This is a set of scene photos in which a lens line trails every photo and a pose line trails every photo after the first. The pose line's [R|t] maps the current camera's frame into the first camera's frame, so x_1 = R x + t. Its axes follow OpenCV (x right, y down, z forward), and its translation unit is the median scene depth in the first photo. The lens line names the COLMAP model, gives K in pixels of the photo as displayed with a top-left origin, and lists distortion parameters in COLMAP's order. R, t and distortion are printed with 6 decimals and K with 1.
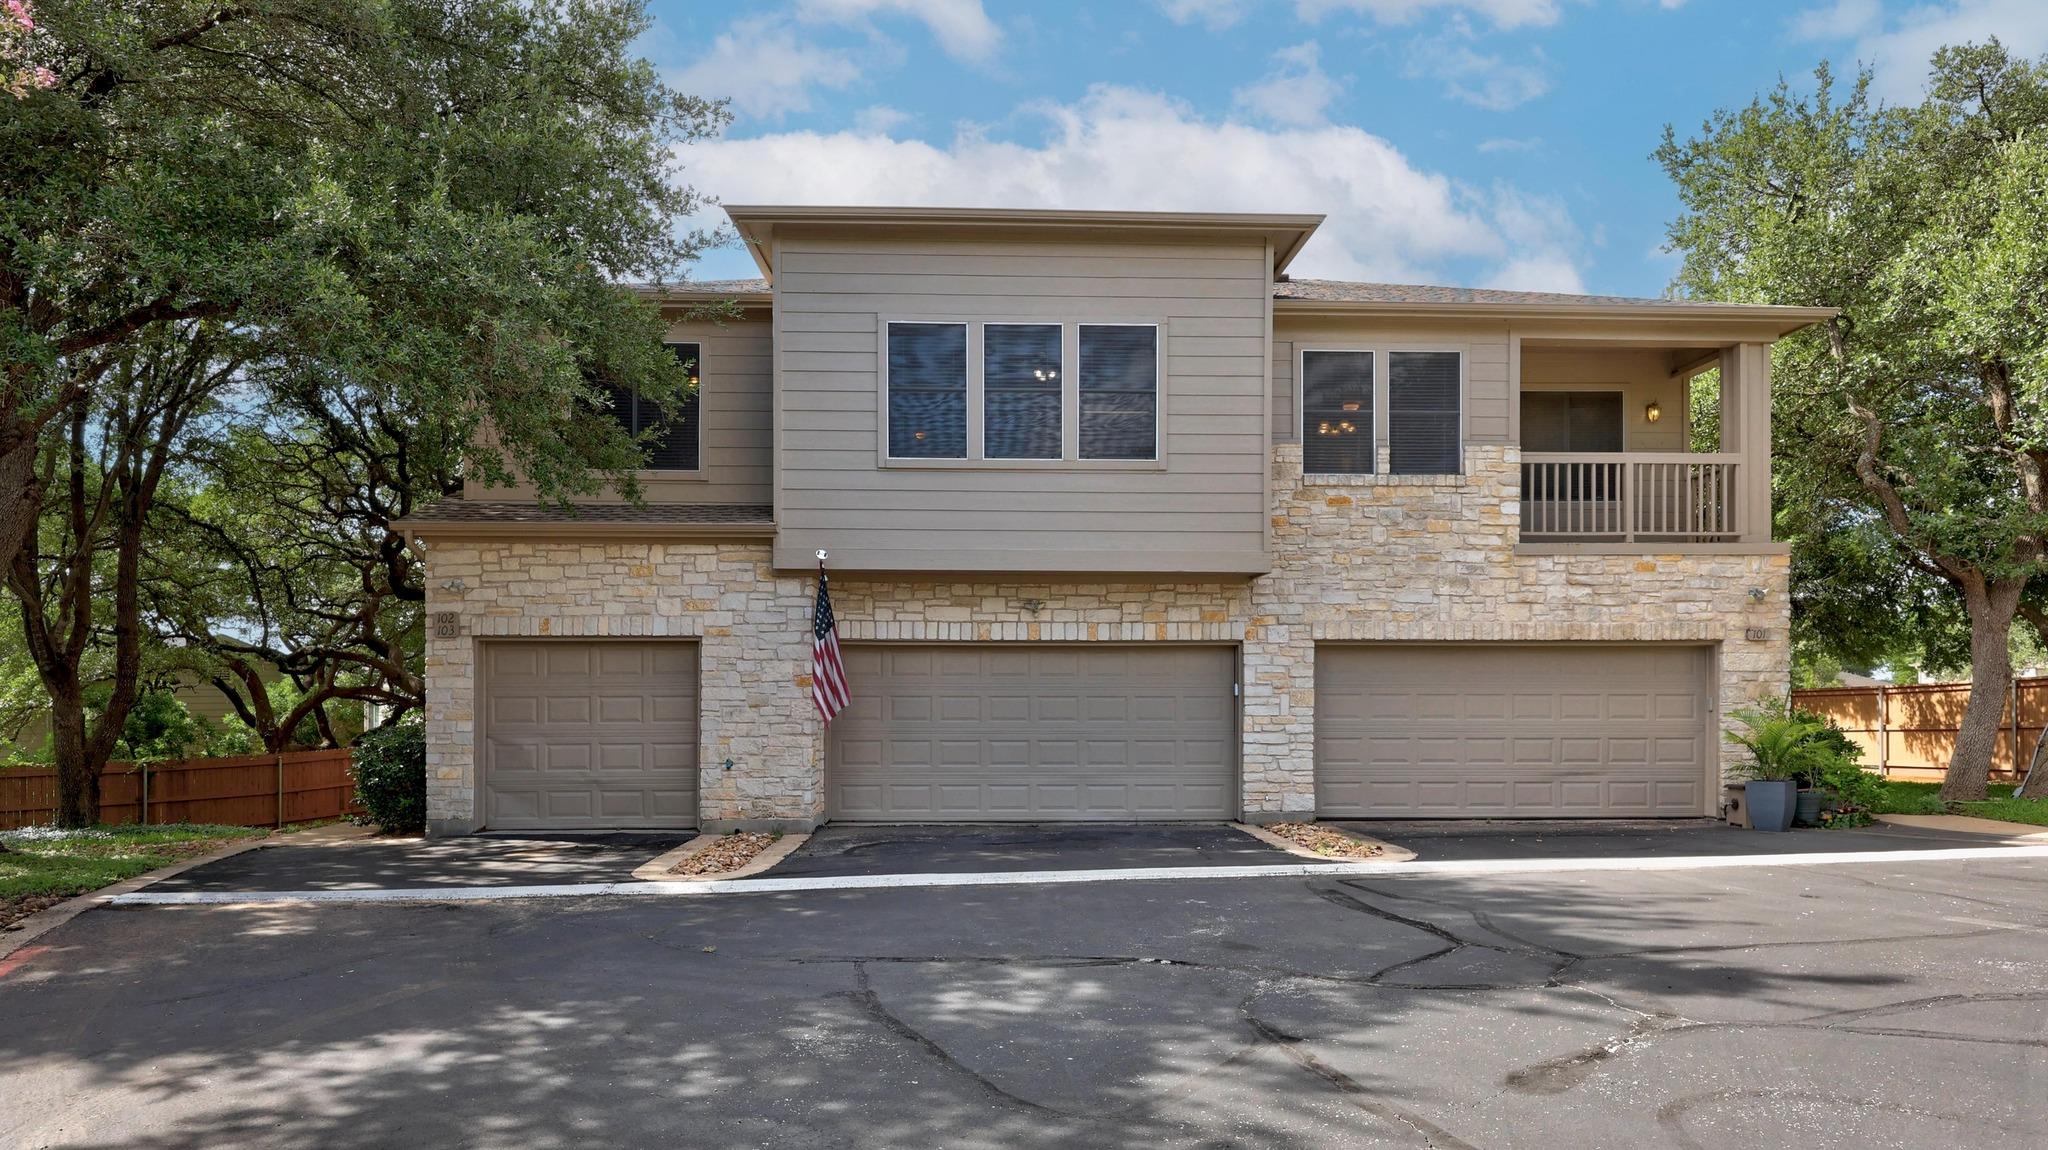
lens RADIAL K [[1120.6, 0, 1024.9], [0, 1120.6, 676.2], [0, 0, 1]] dist [0.000208, -0.000778]
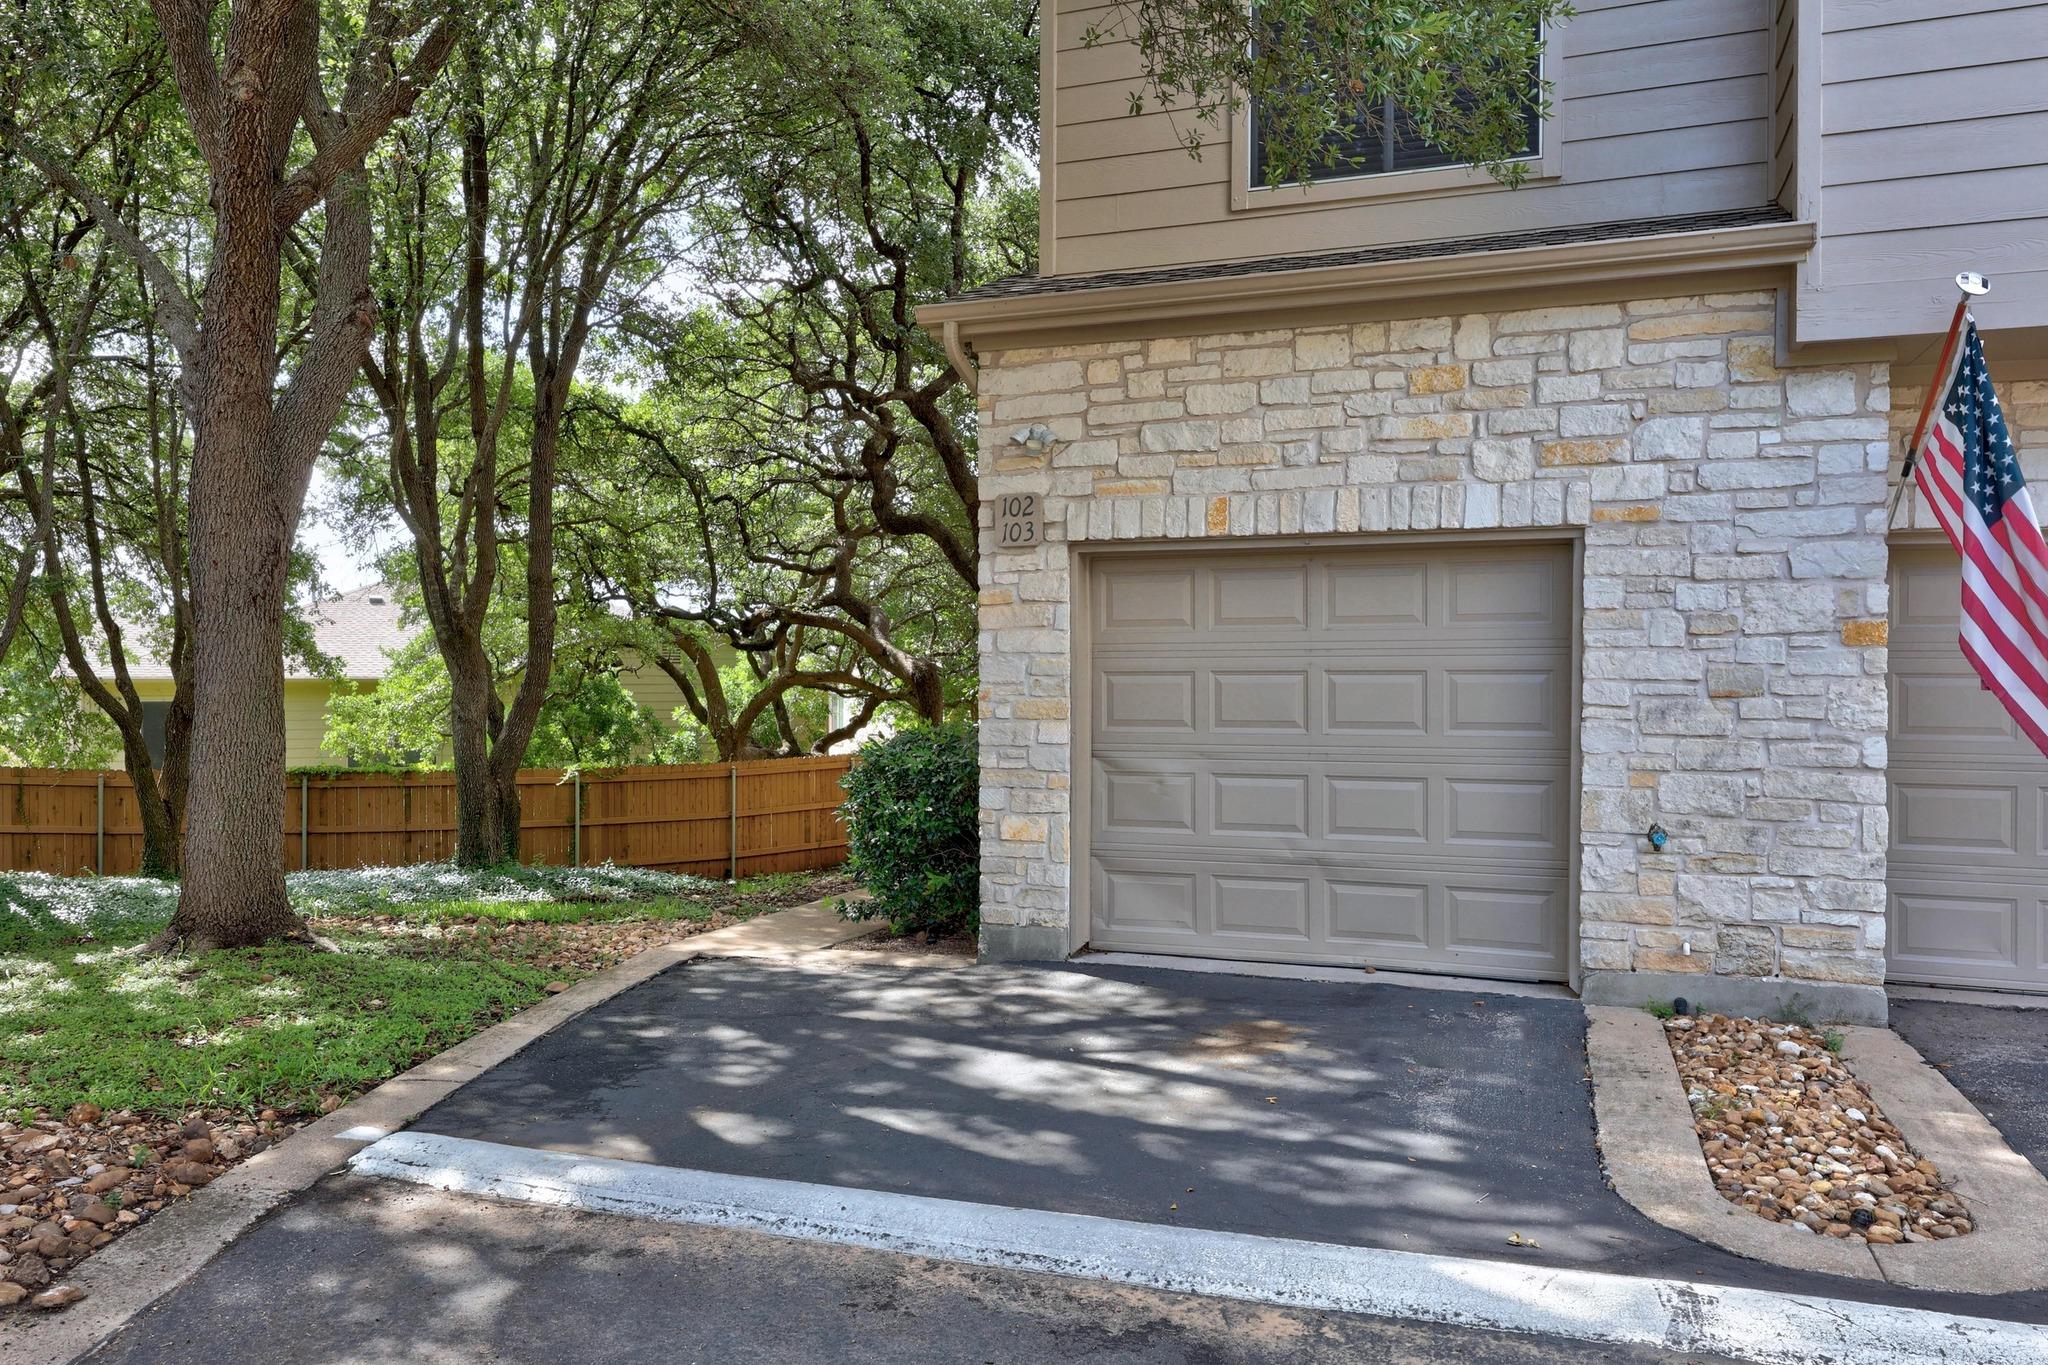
lens RADIAL K [[1471.3, 0, 1024.0], [0, 1471.3, 682.5], [0, 0, 1]] dist [0.002555, -0.000269]
pose [[0.923211, 0.005439, -0.384256, -0.269939], [-0.001697, 0.999948, 0.010077, 0.017033], [0.384291, -0.008651, 0.923172, 0.416063]]
